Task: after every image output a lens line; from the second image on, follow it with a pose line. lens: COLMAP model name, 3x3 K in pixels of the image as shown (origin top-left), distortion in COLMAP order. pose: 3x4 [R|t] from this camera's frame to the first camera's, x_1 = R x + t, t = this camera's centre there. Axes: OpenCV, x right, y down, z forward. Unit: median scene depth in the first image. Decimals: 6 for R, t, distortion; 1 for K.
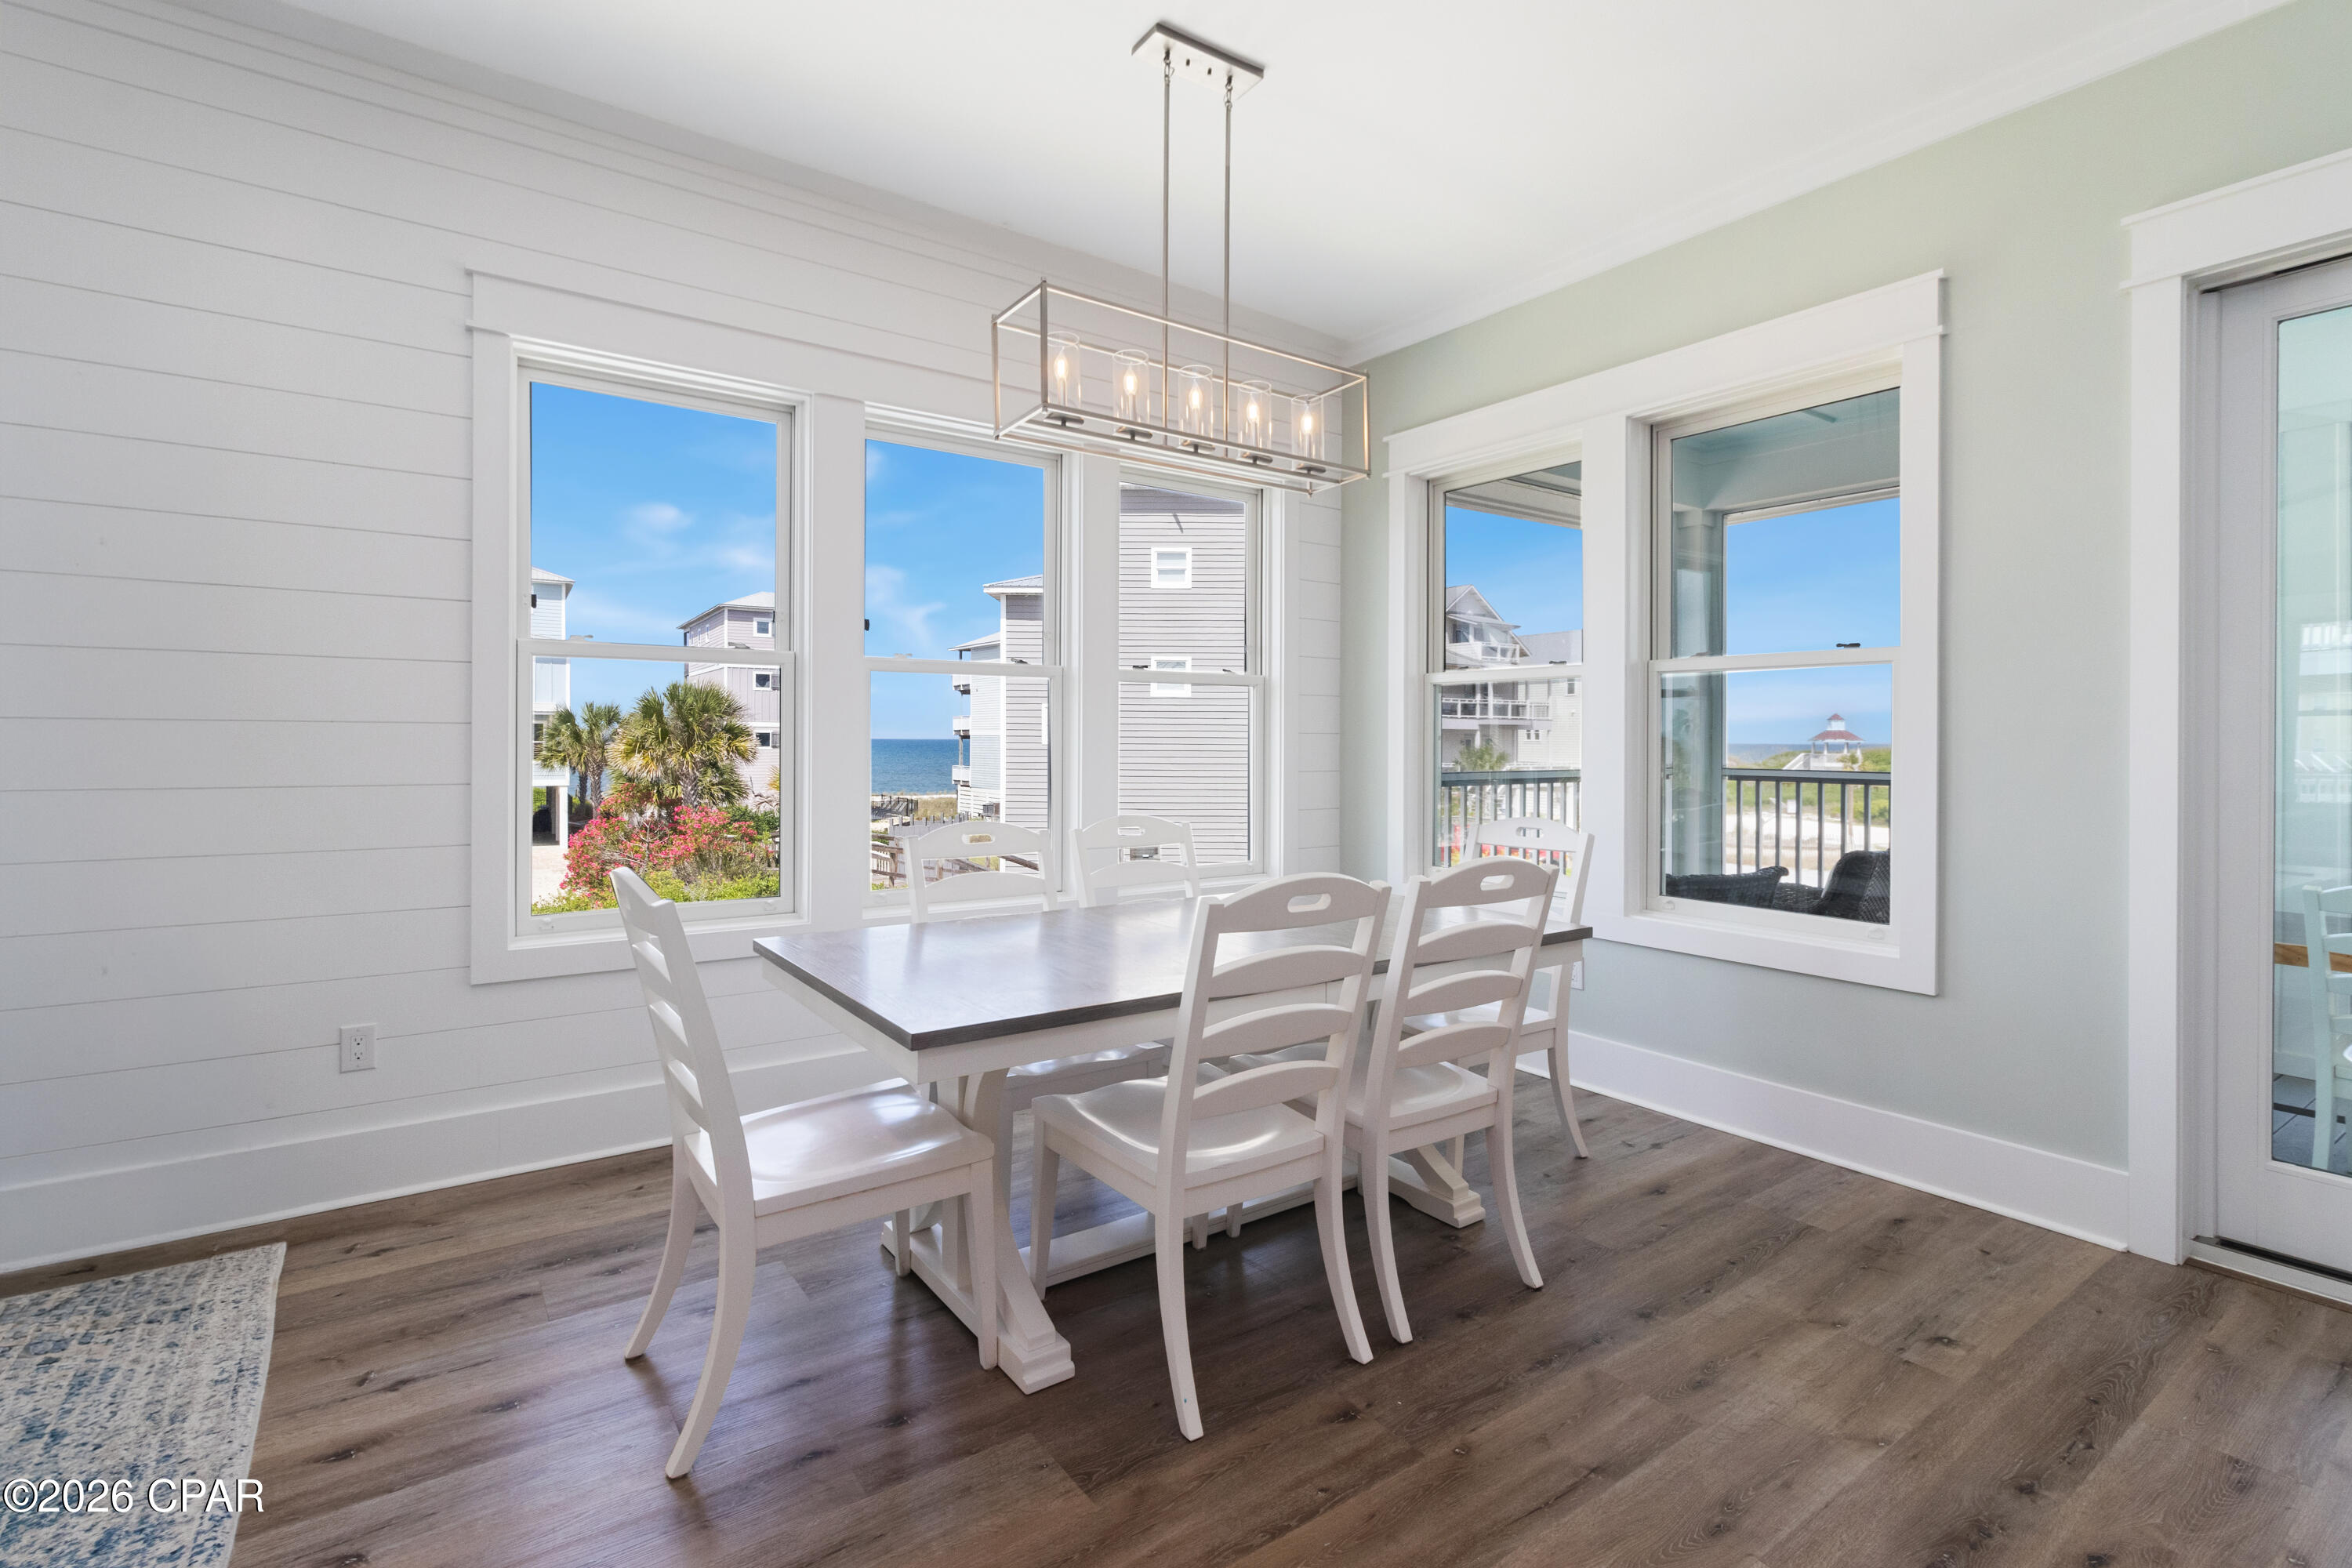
lens RADIAL K [[1078.8, 0, 1172.0], [0, 1078.8, 742.5], [0, 0, 1]] dist [0.000958, -0.000269]
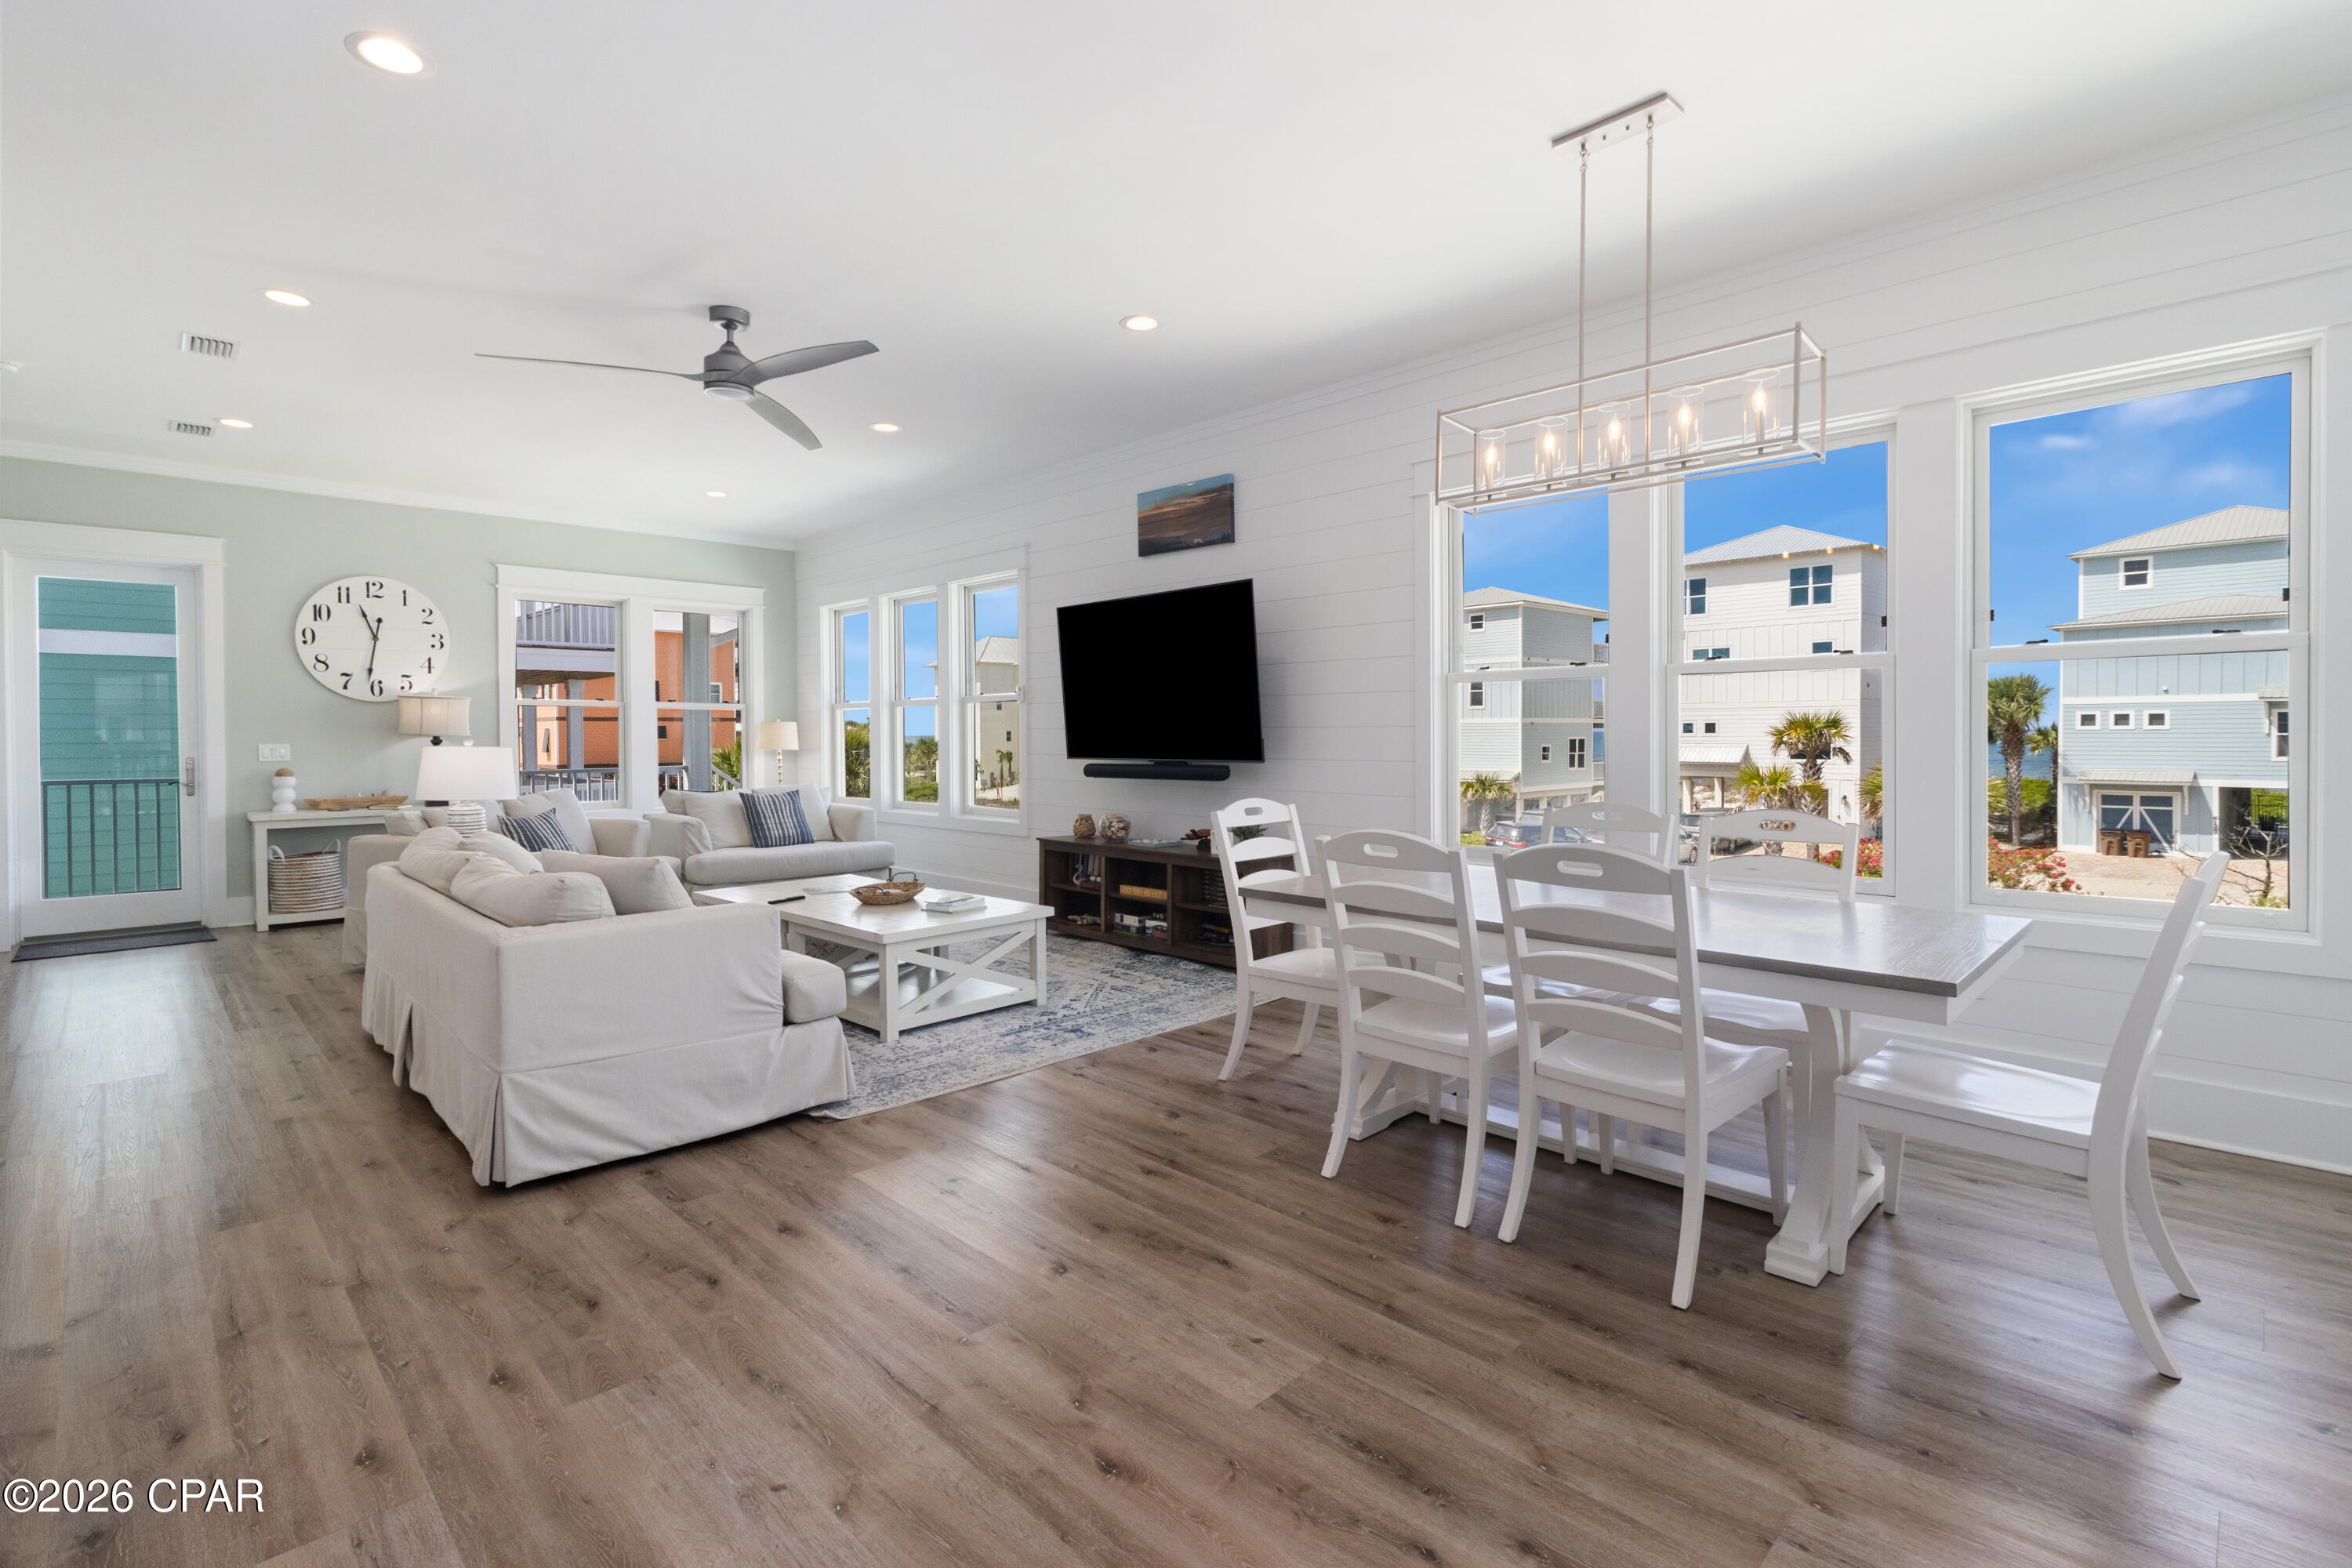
lens RADIAL K [[1078.8, 0, 1172.0], [0, 1078.8, 742.5], [0, 0, 1]] dist [0.000958, -0.000269]
pose [[0.167738, 0.002755, -0.985828, 0.803414], [0.003185, 0.999989, 0.003337, 0.001599], [0.985827, -0.003699, 0.167727, 0.268835]]
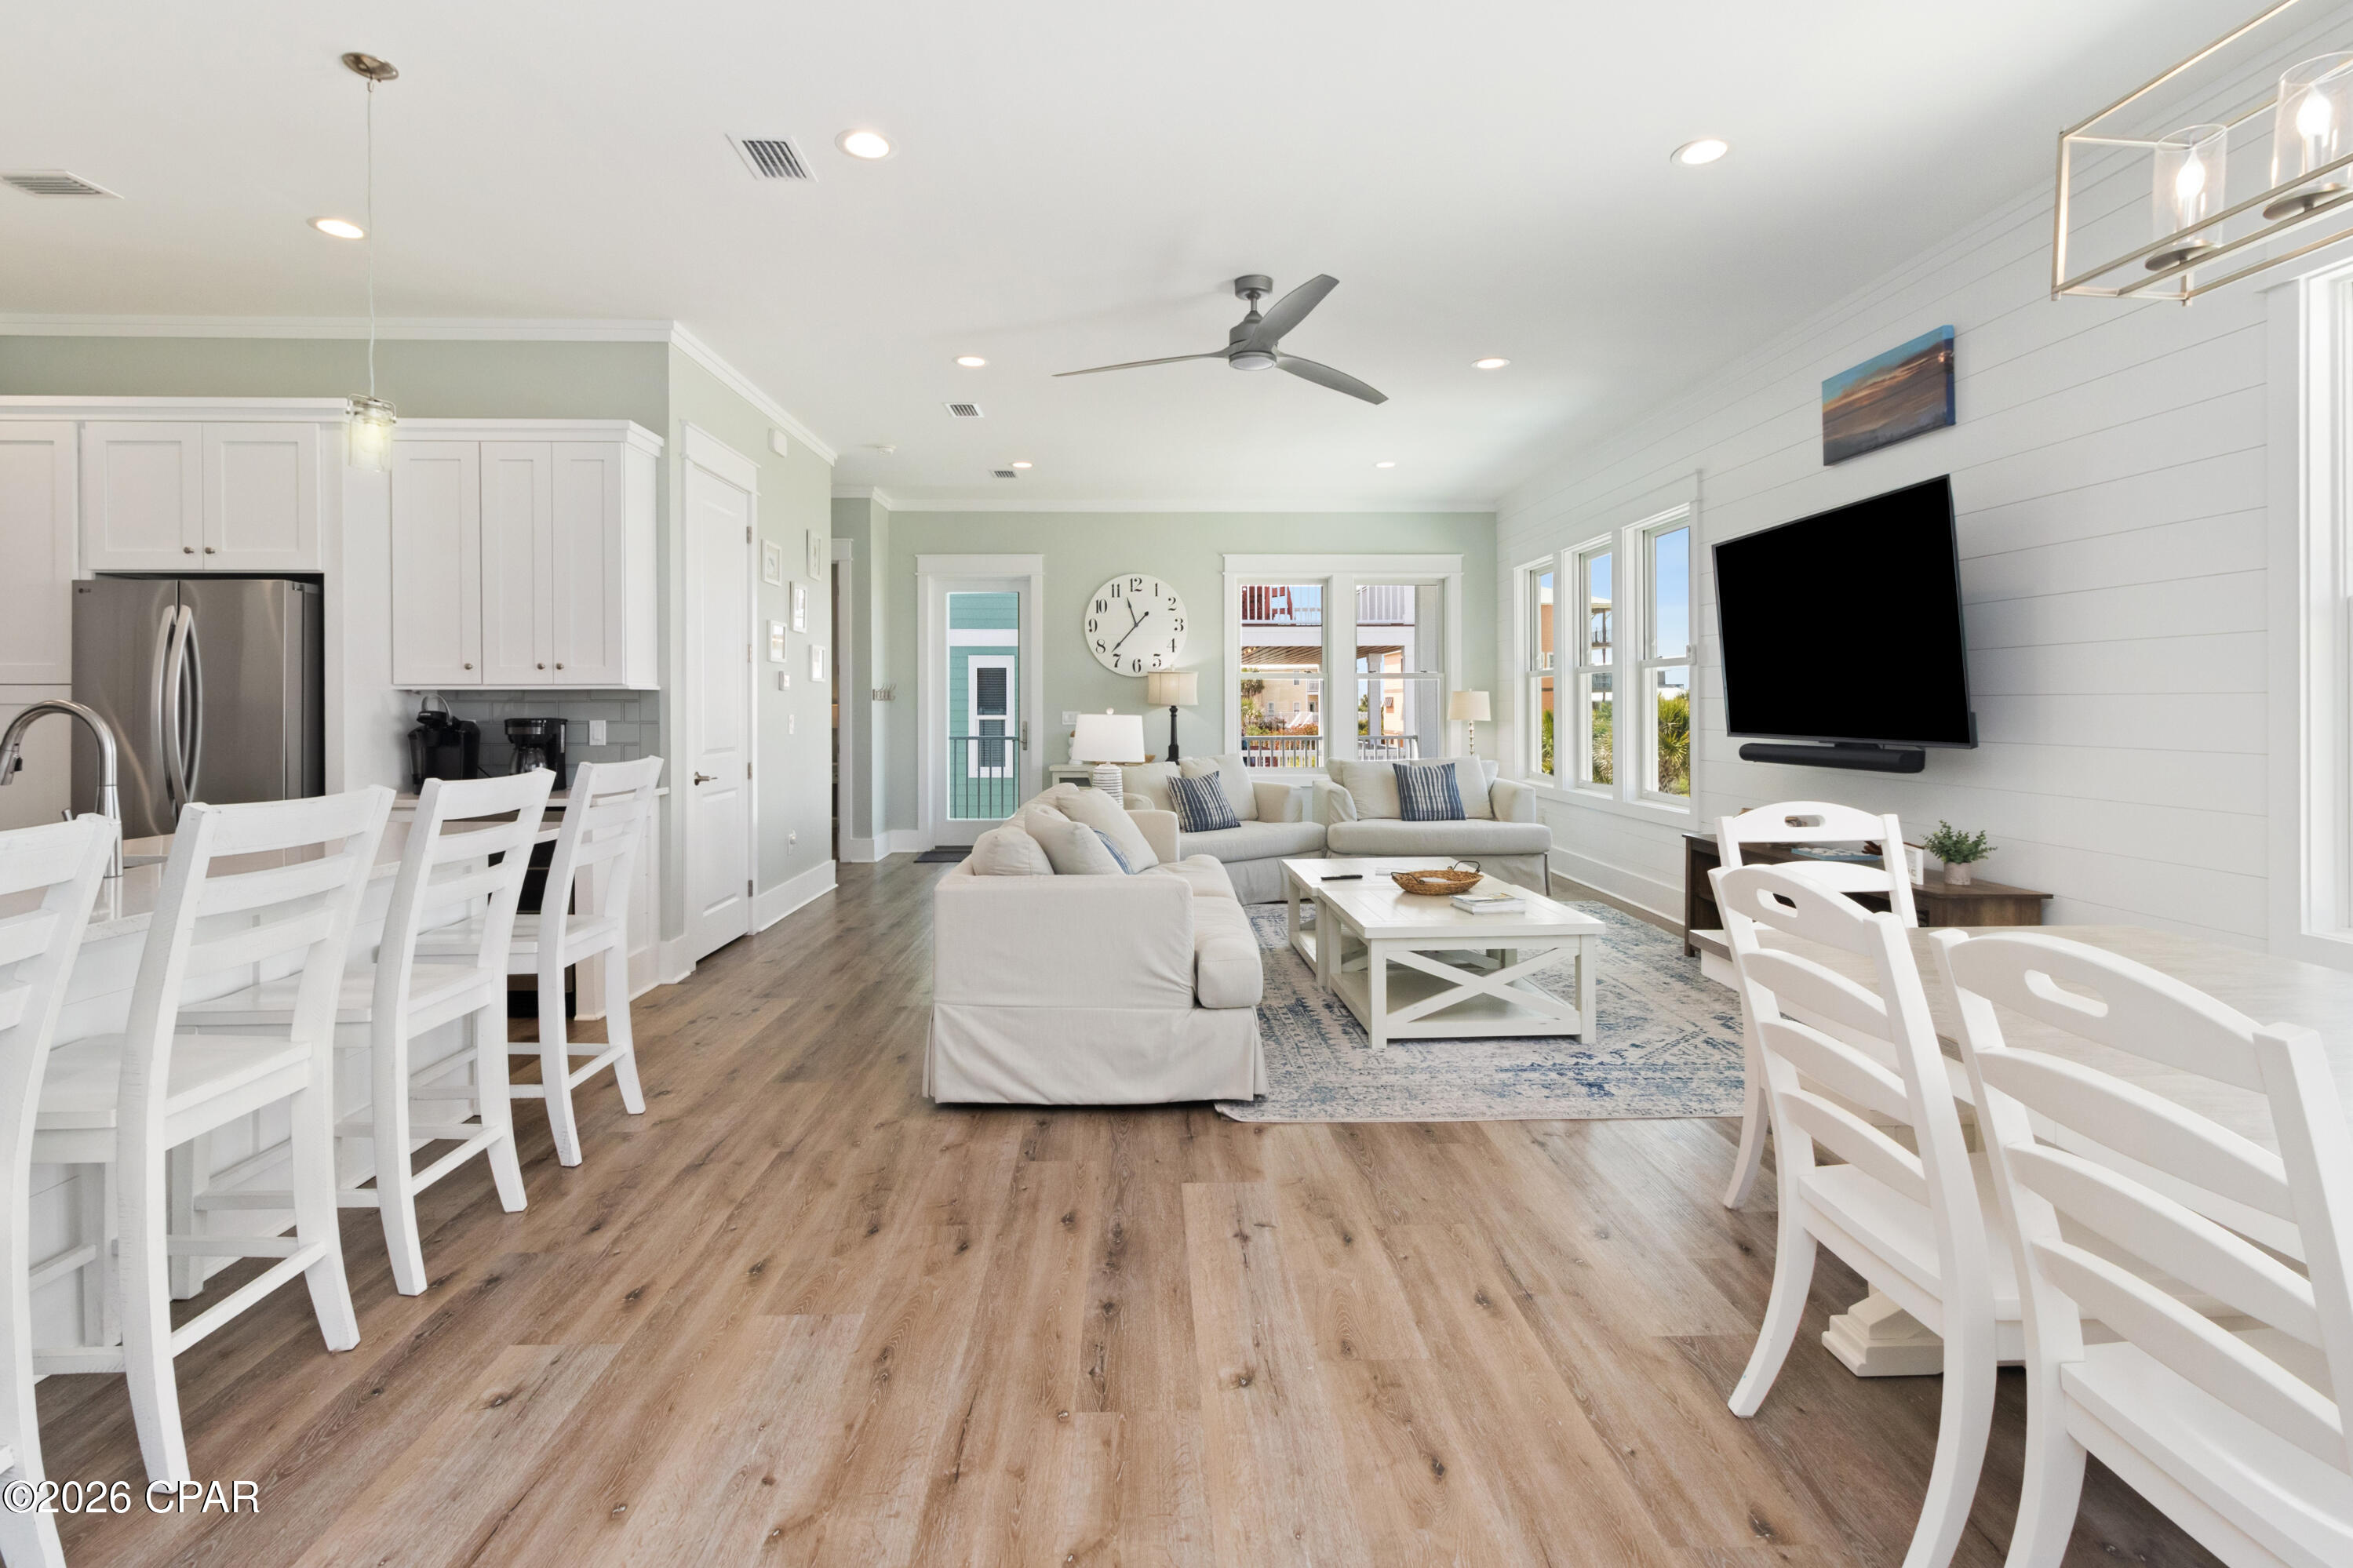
lens RADIAL K [[1102.4, 0, 1168.1], [0, 1102.4, 703.5], [0, 0, 1]] dist [0.000639, 0.000193]
pose [[-0.550408, -0.005012, -0.834881, 0.605716], [-0.001627, 0.999987, -0.004931, -0.000201], [0.834894, -0.001356, -0.550408, 0.584557]]
